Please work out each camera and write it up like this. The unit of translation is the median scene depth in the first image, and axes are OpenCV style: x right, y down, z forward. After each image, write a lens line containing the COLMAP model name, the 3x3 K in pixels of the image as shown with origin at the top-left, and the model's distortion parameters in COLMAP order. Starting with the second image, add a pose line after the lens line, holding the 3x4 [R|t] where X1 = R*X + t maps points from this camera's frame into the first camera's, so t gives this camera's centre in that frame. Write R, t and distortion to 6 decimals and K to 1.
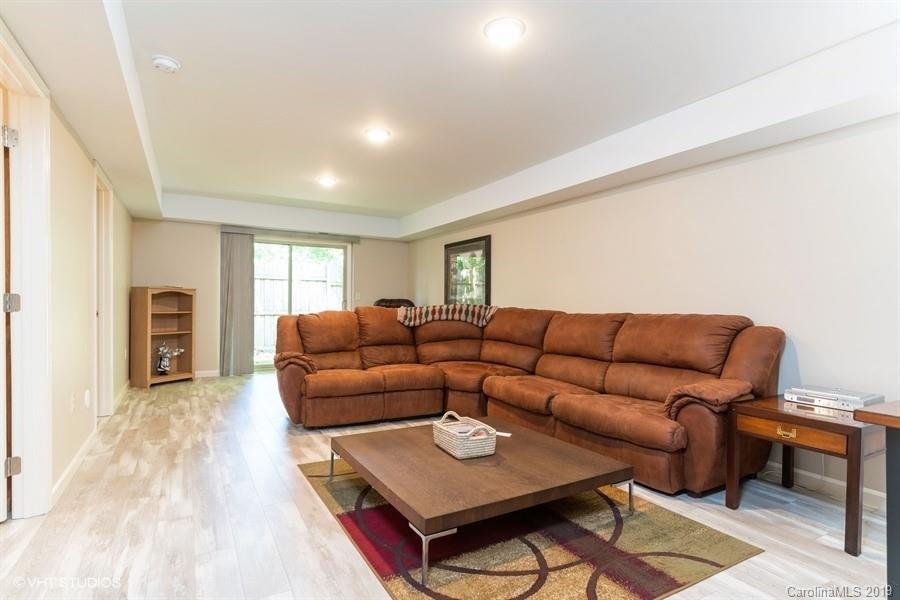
lens RADIAL K [[458.6, 0, 448.1], [0, 458.6, 302.8], [0, 0, 1]] dist [-0.007535, 0.000487]
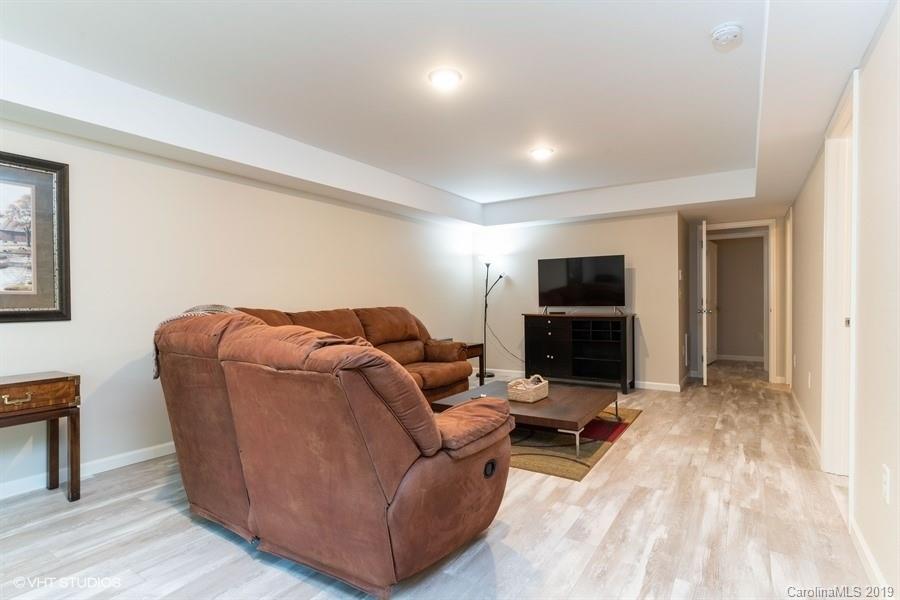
lens RADIAL K [[458.6, 0, 448.1], [0, 458.6, 302.8], [0, 0, 1]] dist [-0.007535, 0.000487]
pose [[-0.454760, -0.009801, 0.890560, -1.288760], [0.001487, 0.999930, 0.011765, -0.015998], [-0.890613, 0.006675, -0.454714, 2.084277]]
